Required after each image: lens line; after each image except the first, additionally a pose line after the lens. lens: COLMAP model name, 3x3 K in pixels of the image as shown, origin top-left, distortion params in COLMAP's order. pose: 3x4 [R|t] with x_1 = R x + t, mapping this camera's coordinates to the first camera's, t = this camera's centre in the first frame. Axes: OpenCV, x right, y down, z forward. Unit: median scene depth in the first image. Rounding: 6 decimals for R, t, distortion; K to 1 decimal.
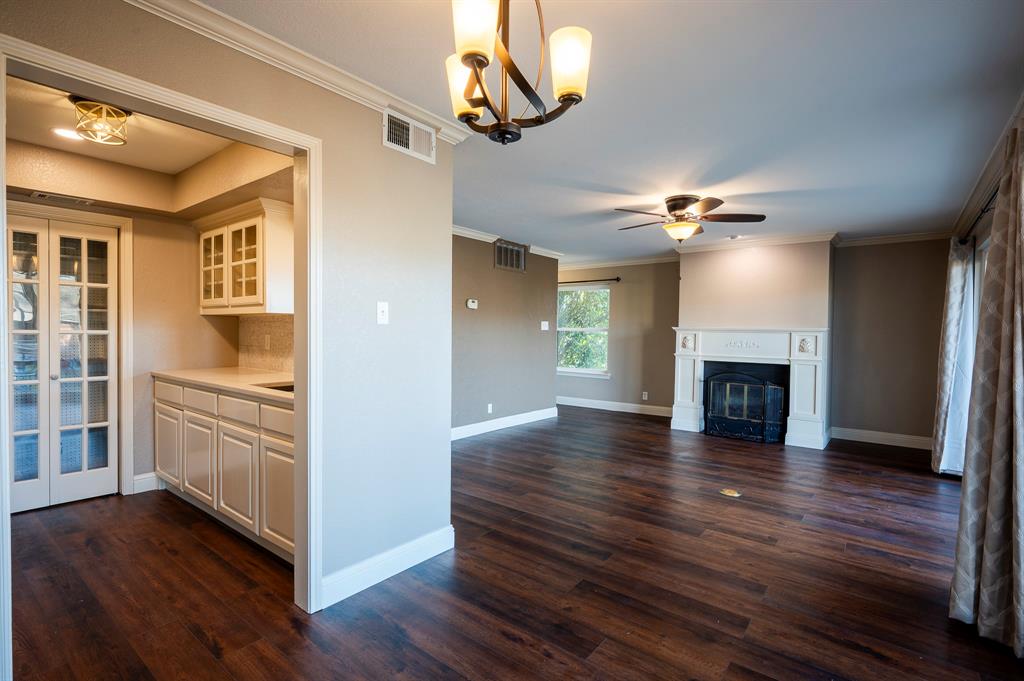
lens RADIAL K [[486.6, 0, 512.0], [0, 486.6, 340.5], [0, 0, 1]] dist [-0.001939, -0.000737]
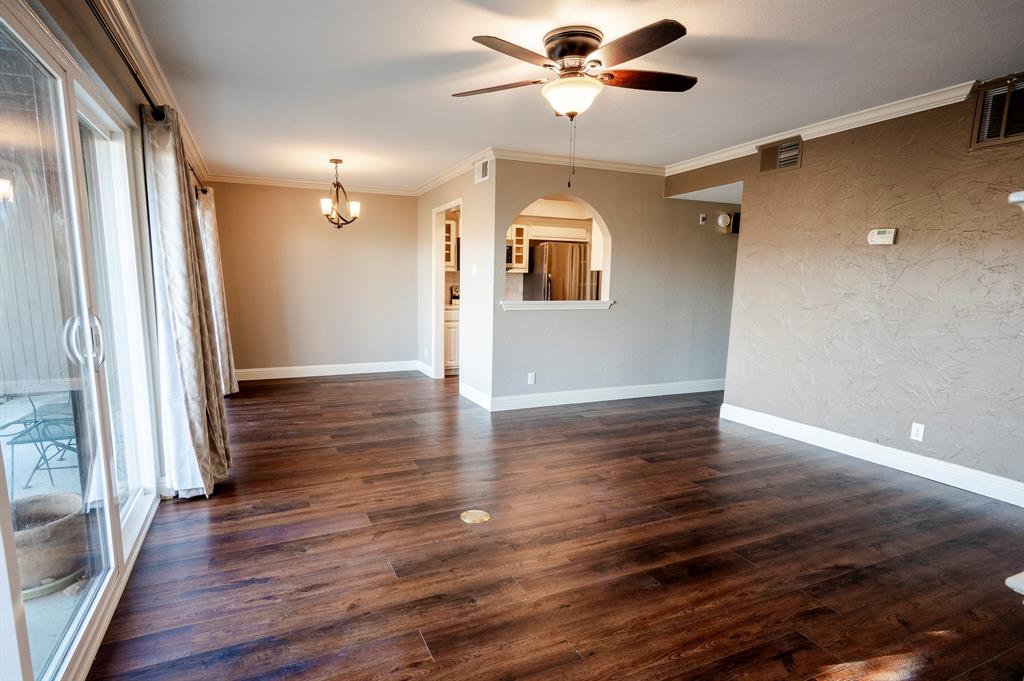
lens RADIAL K [[502.2, 0, 460.5], [0, 502.2, 354.8], [0, 0, 1]] dist [0.000791, -0.000143]
pose [[-0.494120, 0.116156, -0.861599, 1.287234], [-0.039507, 0.987011, 0.155720, -0.018224], [0.868496, 0.110984, -0.483113, 1.616458]]
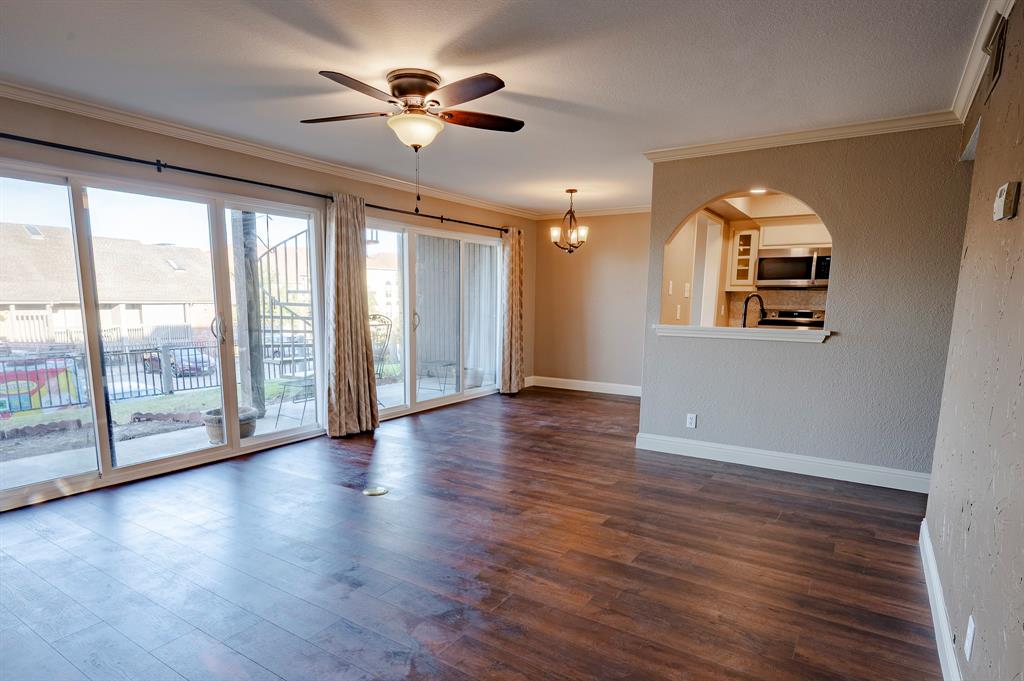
lens RADIAL K [[502.2, 0, 460.5], [0, 502.2, 354.8], [0, 0, 1]] dist [0.000791, -0.000143]
pose [[-0.991958, -0.002152, -0.126550, 0.494780], [-0.020256, 0.989667, 0.141948, -0.047192], [0.124937, 0.143370, -0.981751, 2.287296]]
